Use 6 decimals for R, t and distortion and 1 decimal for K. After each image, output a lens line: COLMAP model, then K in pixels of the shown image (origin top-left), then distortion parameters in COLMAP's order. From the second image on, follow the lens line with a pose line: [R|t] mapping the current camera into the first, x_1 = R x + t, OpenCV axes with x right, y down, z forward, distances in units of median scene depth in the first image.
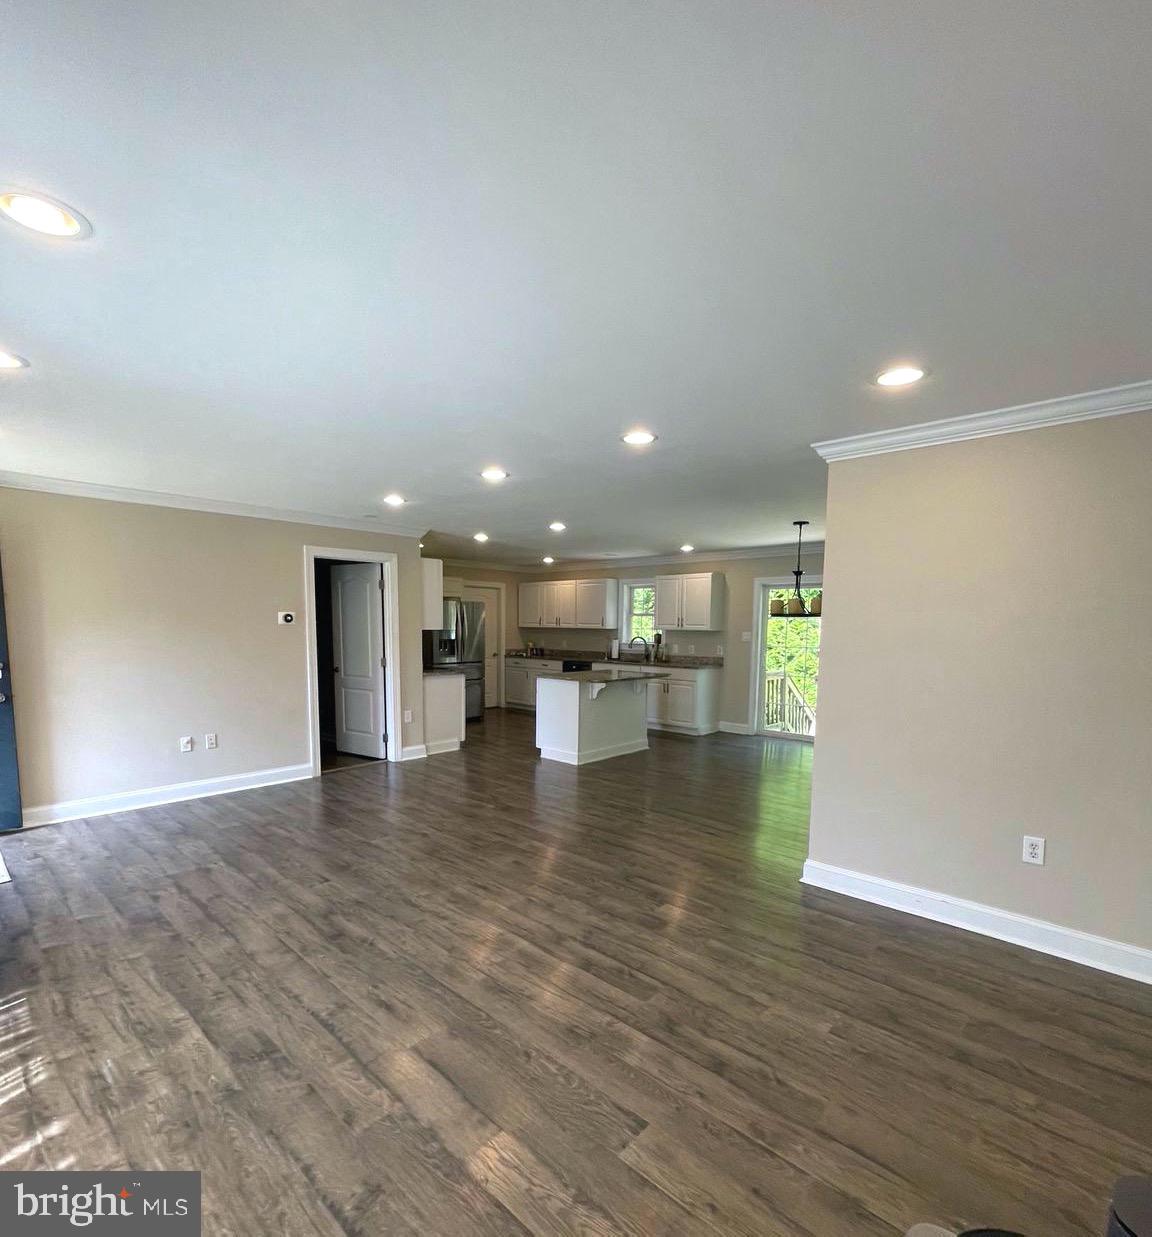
lens RADIAL K [[615.6, 0, 571.2], [0, 615.6, 685.6], [0, 0, 1]] dist [0.006716, -0.001618]
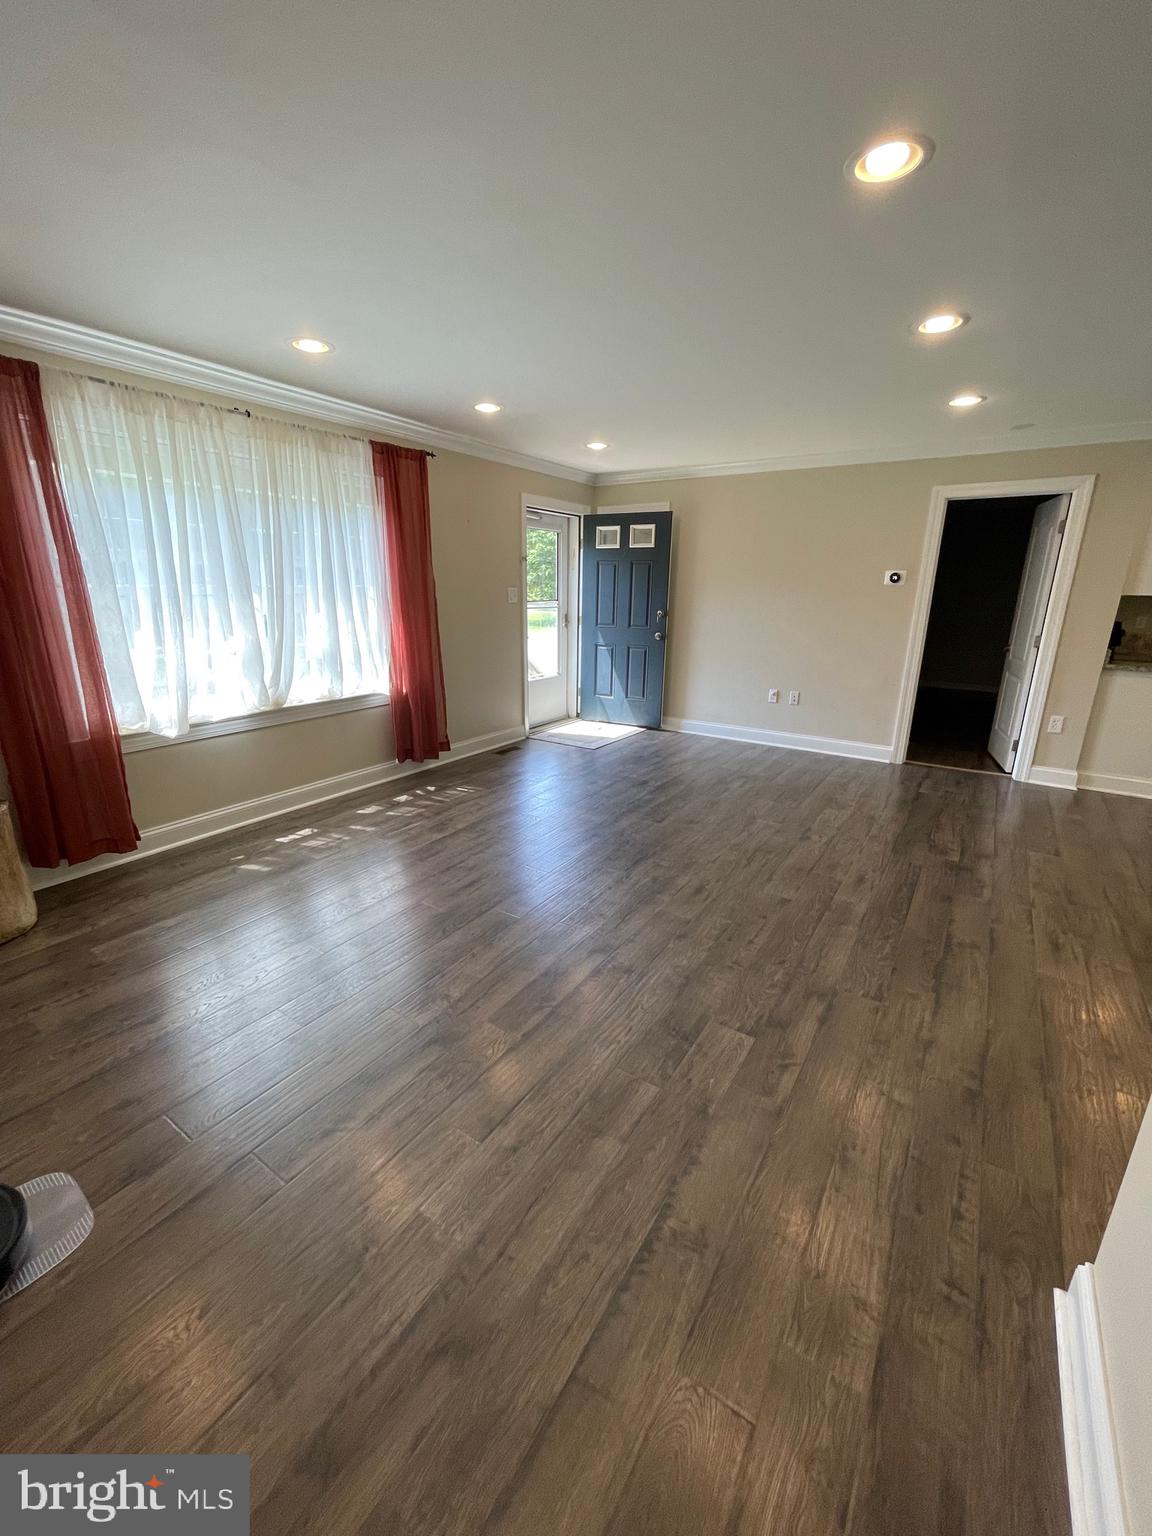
lens RADIAL K [[625.4, 0, 577.5], [0, 625.4, 755.6], [0, 0, 1]] dist [0.000511, -0.000384]
pose [[0.168571, 0.253954, -0.952413, 0.324016], [-0.111963, 0.964920, 0.237472, -0.022571], [0.979310, 0.066604, 0.191091, 0.346620]]
